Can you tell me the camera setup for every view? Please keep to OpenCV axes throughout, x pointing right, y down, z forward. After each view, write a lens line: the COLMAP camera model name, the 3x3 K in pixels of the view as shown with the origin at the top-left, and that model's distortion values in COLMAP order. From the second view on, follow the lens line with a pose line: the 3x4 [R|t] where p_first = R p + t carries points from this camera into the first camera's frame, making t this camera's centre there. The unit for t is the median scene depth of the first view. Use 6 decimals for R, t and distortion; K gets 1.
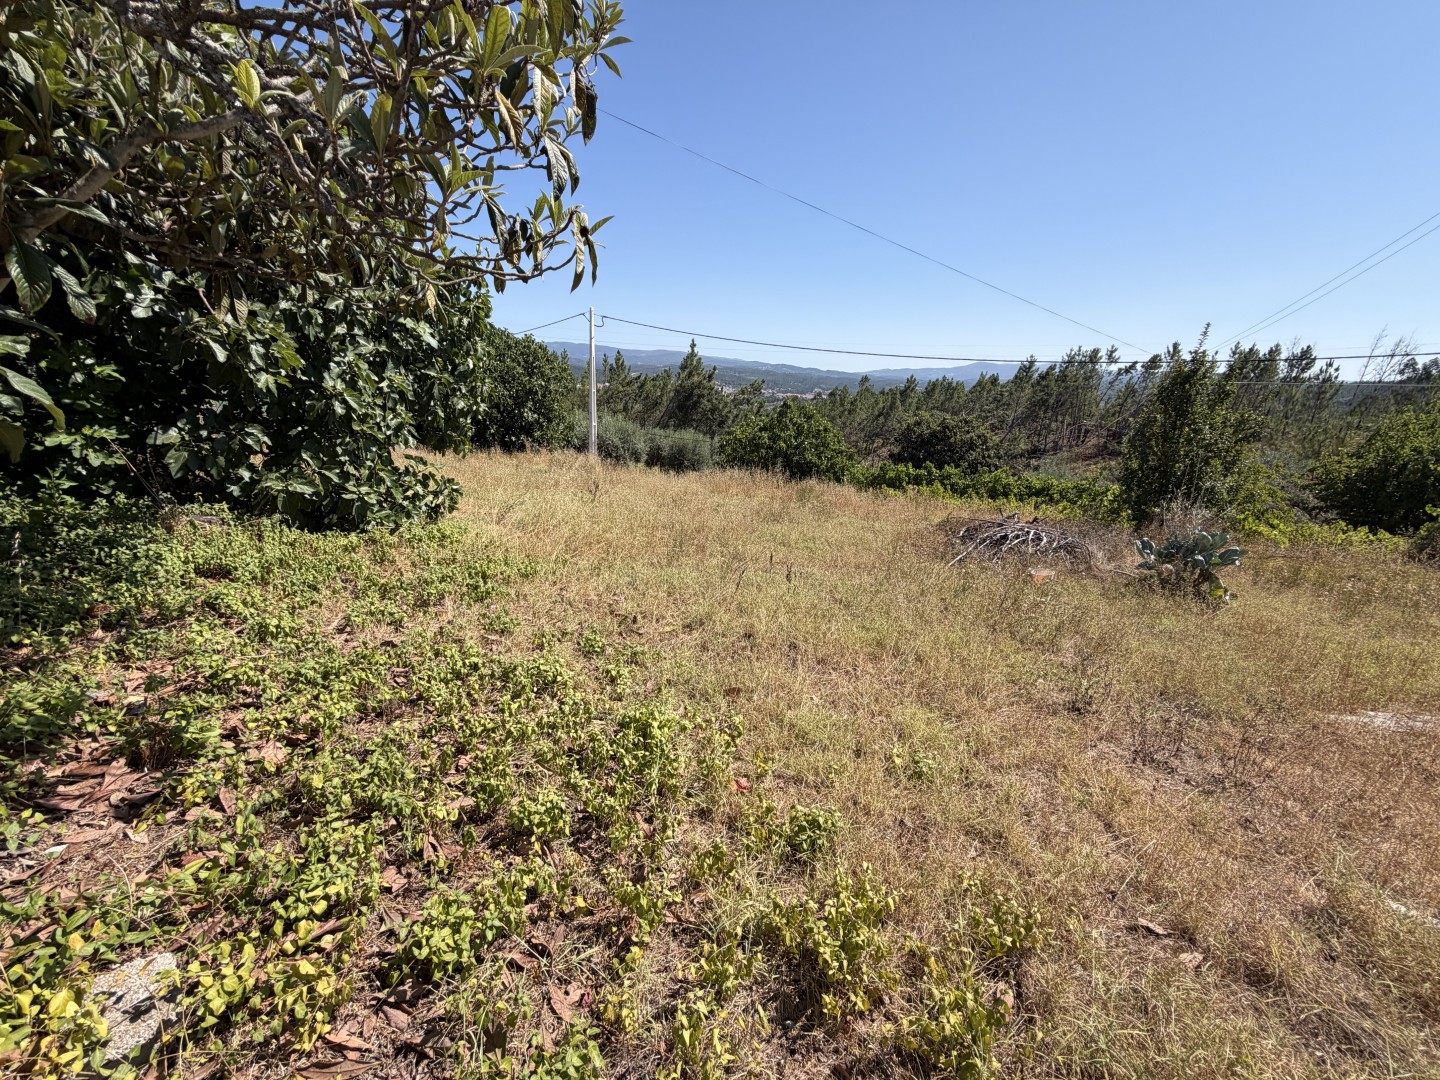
lens RADIAL K [[573.2, 0, 713.7], [0, 573.2, 534.8], [0, 0, 1]] dist [0.000704, 0.000084]
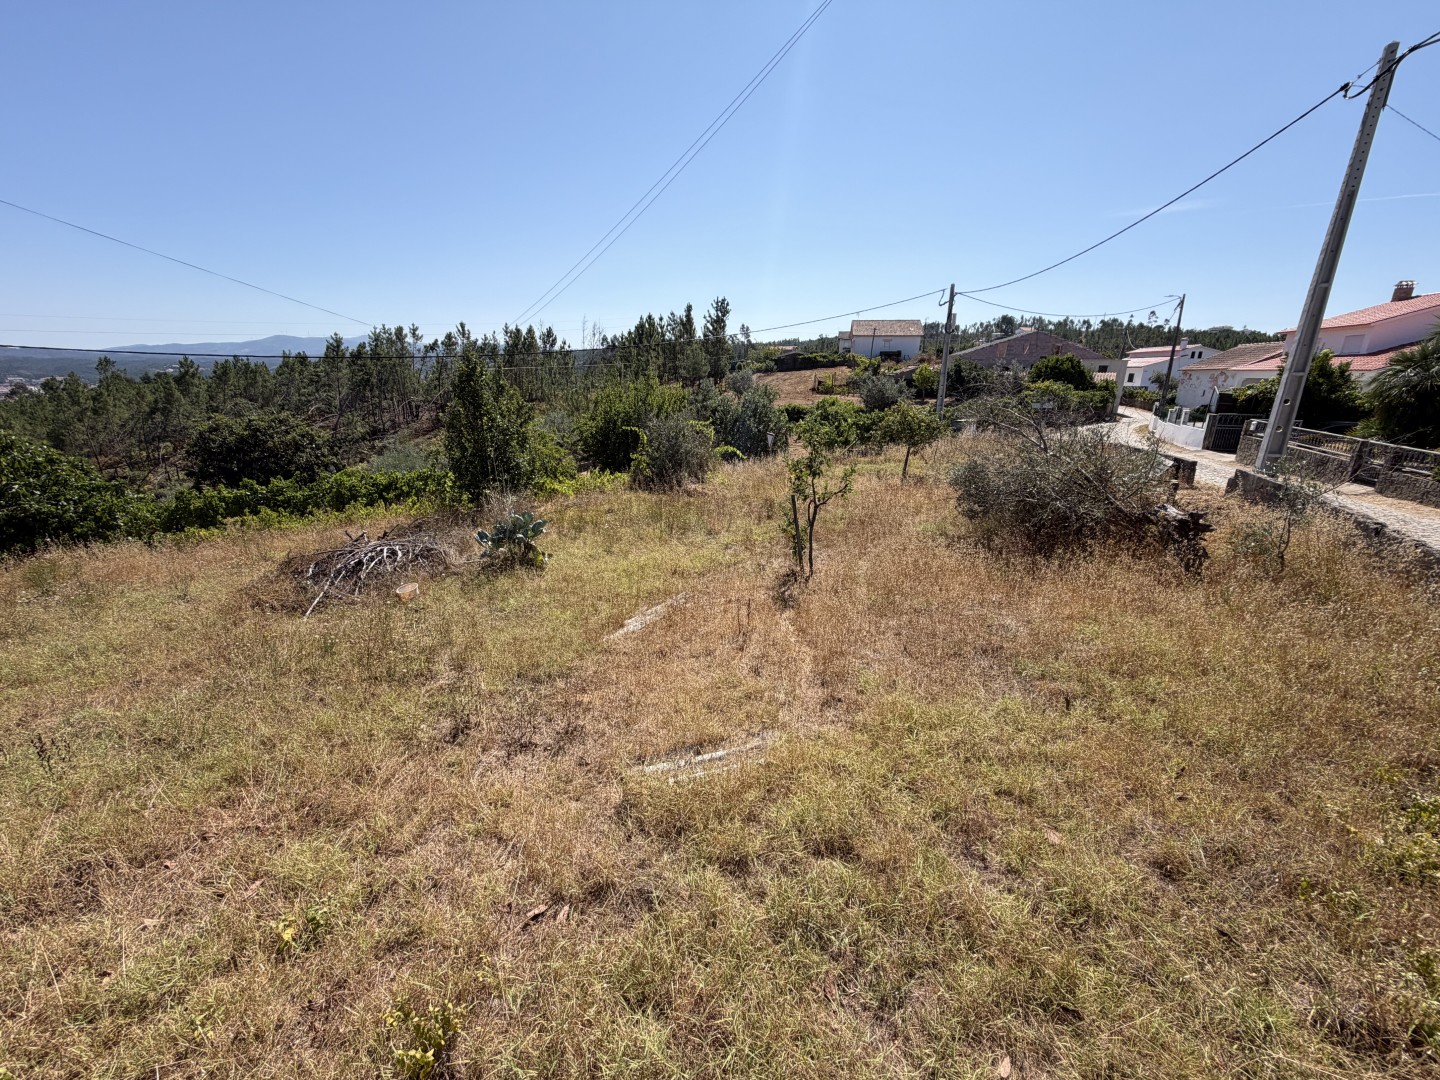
lens RADIAL K [[575.7, 0, 715.6], [0, 575.7, 540.6], [0, 0, 1]] dist [0.000771, -0.000134]
pose [[0.507036, -0.289130, 0.811984, 0.016947], [0.248166, 0.951137, 0.183714, -0.028611], [-0.825426, 0.108357, 0.554013, -0.016516]]
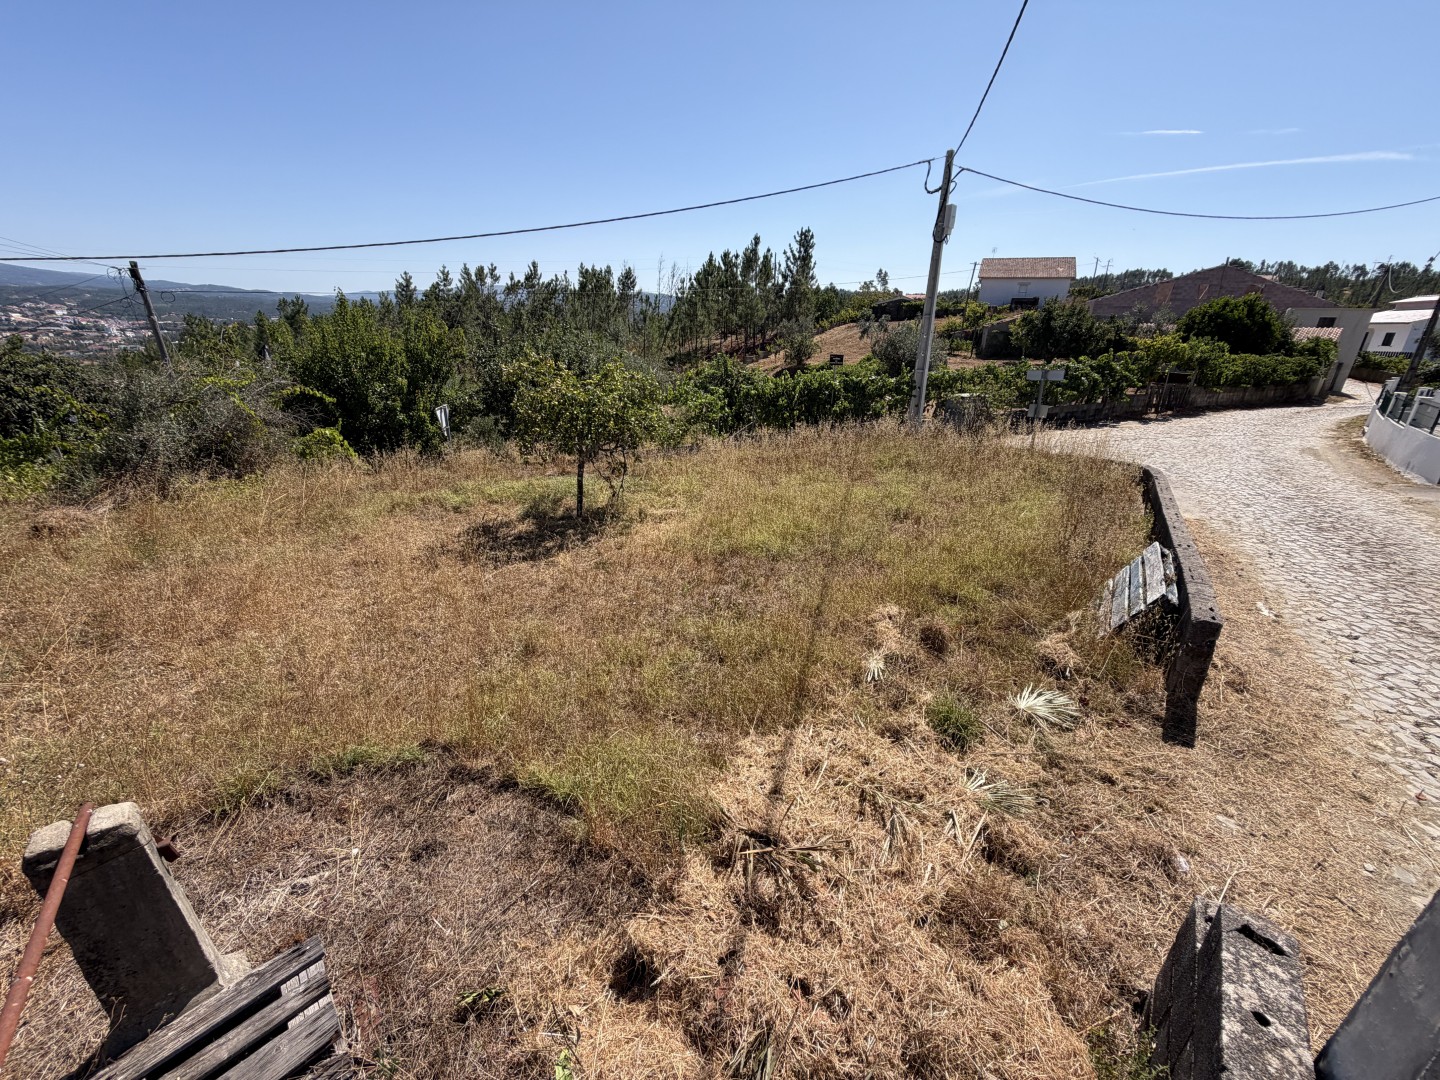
lens RADIAL K [[575.7, 0, 715.6], [0, 575.7, 540.6], [0, 0, 1]] dist [0.000771, -0.000134]
pose [[0.707254, -0.284212, 0.647314, 0.762269], [0.199143, 0.958646, 0.203323, 0.070886], [-0.678332, -0.014894, 0.734605, -0.160941]]
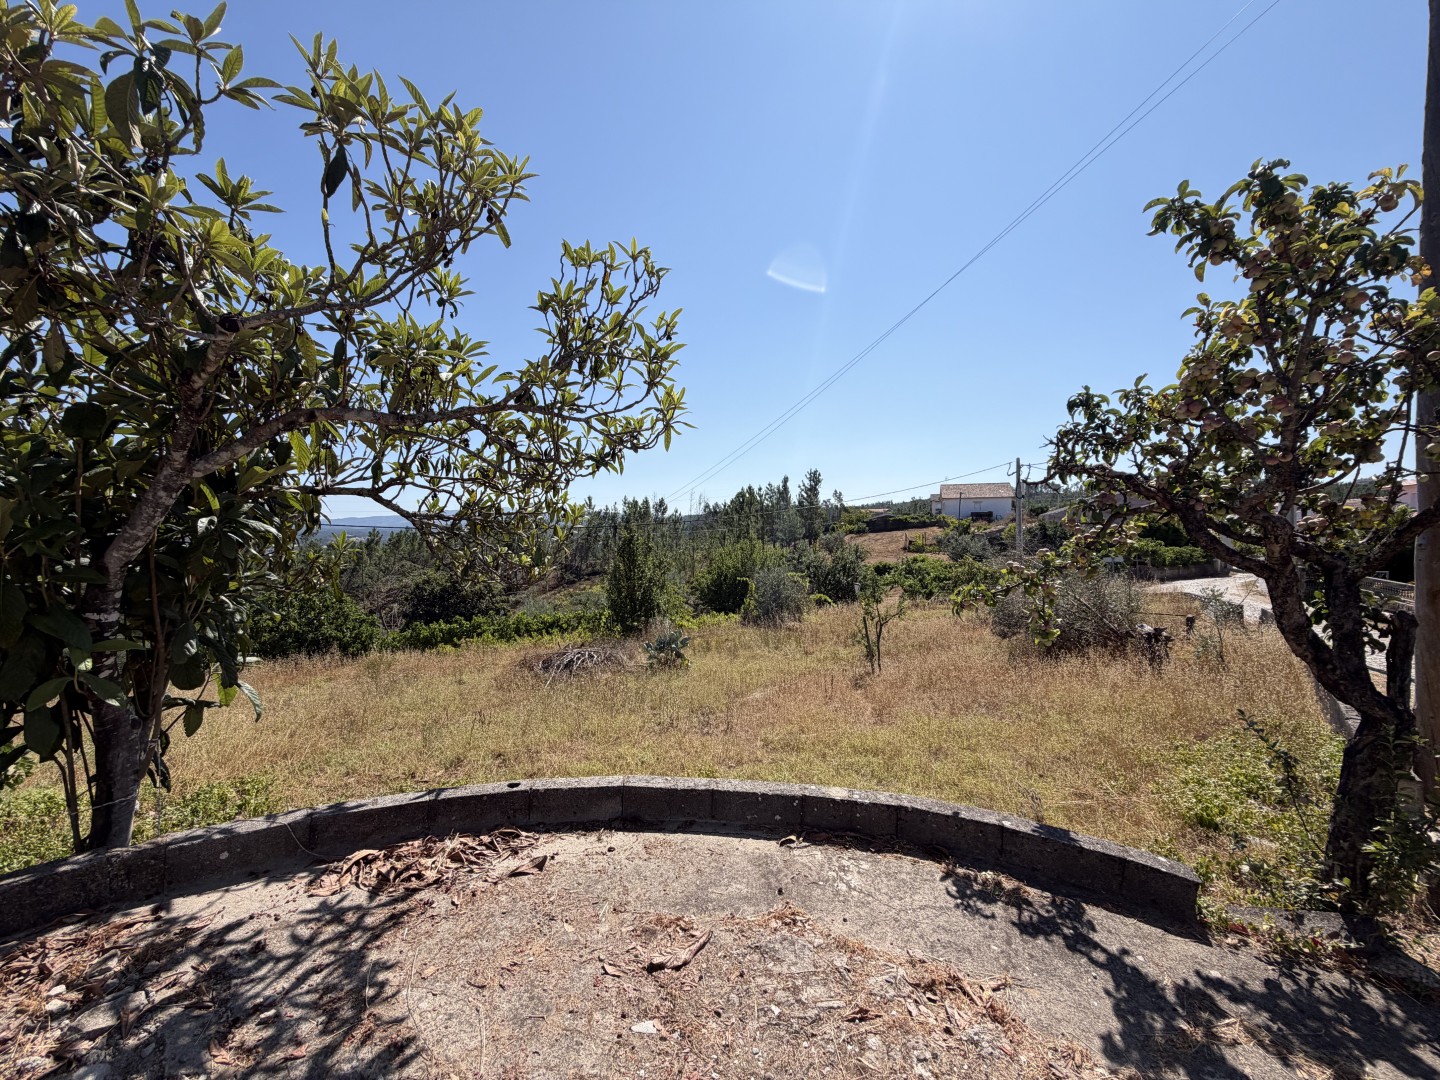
lens RADIAL K [[575.7, 0, 715.6], [0, 575.7, 540.6], [0, 0, 1]] dist [0.000771, -0.000134]
pose [[0.639008, -0.066212, 0.766345, -0.169088], [0.244035, 0.962270, -0.120346, -0.011147], [-0.729463, 0.263917, 0.631056, -0.127242]]
